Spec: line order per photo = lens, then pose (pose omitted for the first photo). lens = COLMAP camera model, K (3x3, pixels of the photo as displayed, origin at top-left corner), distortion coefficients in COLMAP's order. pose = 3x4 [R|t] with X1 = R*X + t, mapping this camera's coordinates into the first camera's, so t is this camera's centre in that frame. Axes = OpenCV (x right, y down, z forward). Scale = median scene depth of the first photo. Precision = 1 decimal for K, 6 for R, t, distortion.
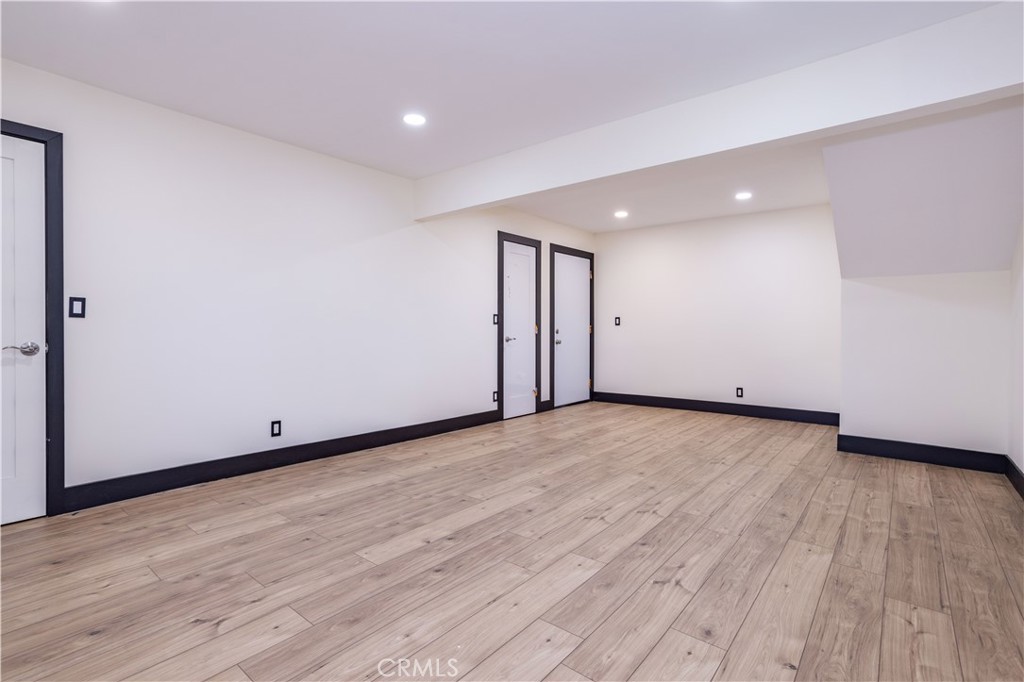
lens RADIAL K [[487.6, 0, 508.8], [0, 487.6, 334.4], [0, 0, 1]] dist [-0.036629, 0.015360]
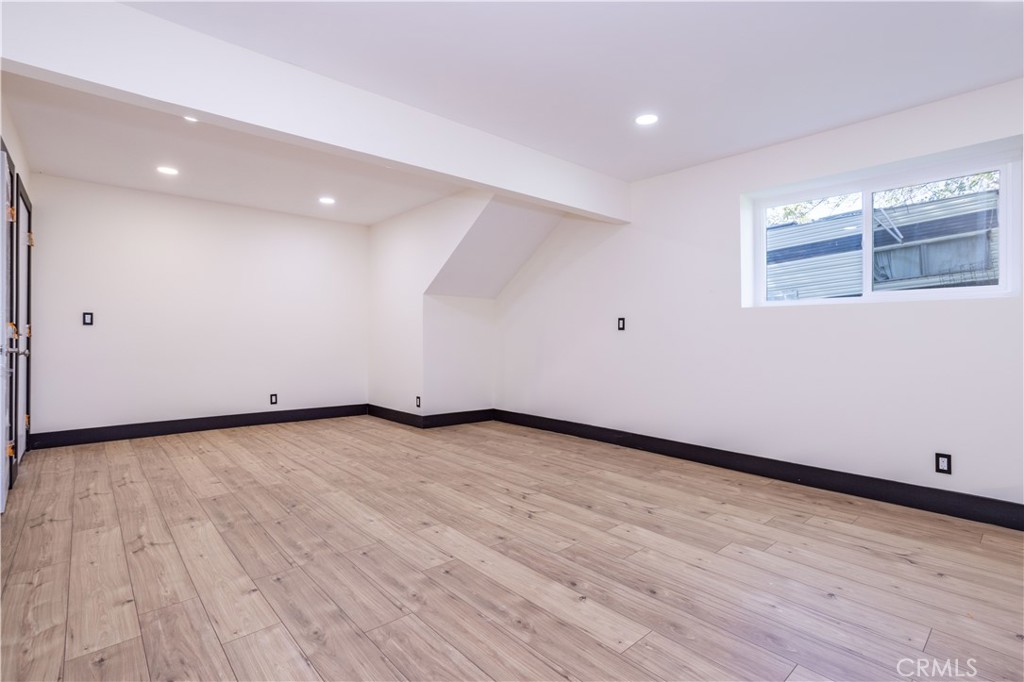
lens RADIAL K [[487.6, 0, 513.9], [0, 487.6, 339.5], [0, 0, 1]] dist [-0.036629, 0.015360]
pose [[0.145184, -0.005922, 0.989387, -1.009849], [0.001460, 0.999982, 0.005771, -0.007257], [-0.989404, 0.000606, 0.145190, 1.029137]]
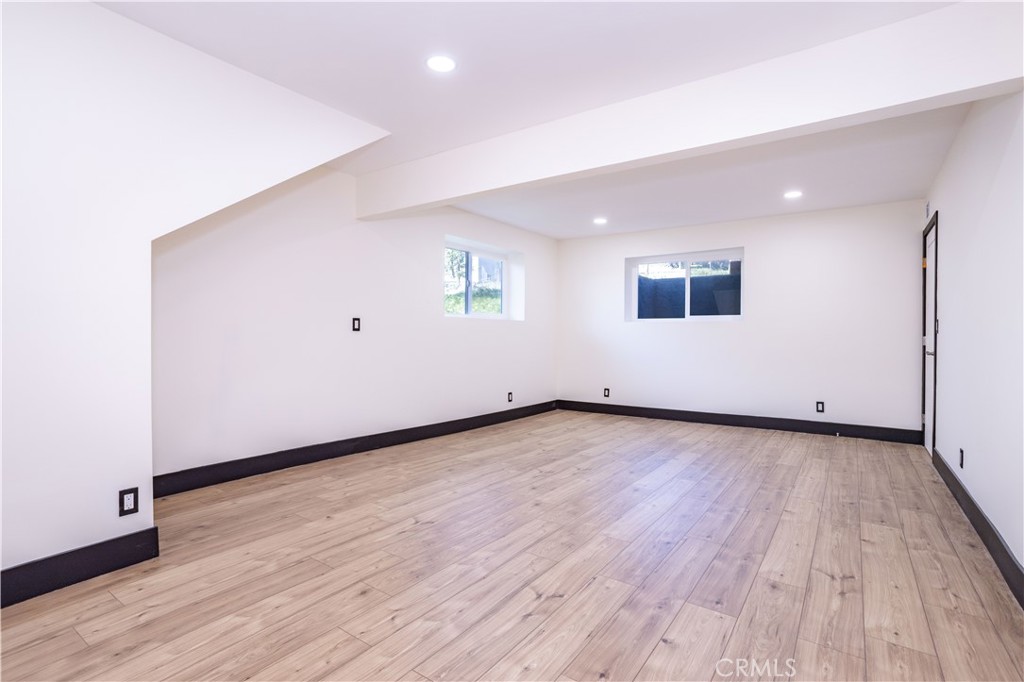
lens RADIAL K [[487.6, 0, 510.6], [0, 487.6, 337.8], [0, 0, 1]] dist [-0.036629, 0.015360]
pose [[-0.997220, -0.007510, -0.074141, 0.588704], [-0.007847, 0.999960, 0.004246, -0.020202], [0.074106, 0.004816, -0.997239, 2.825639]]
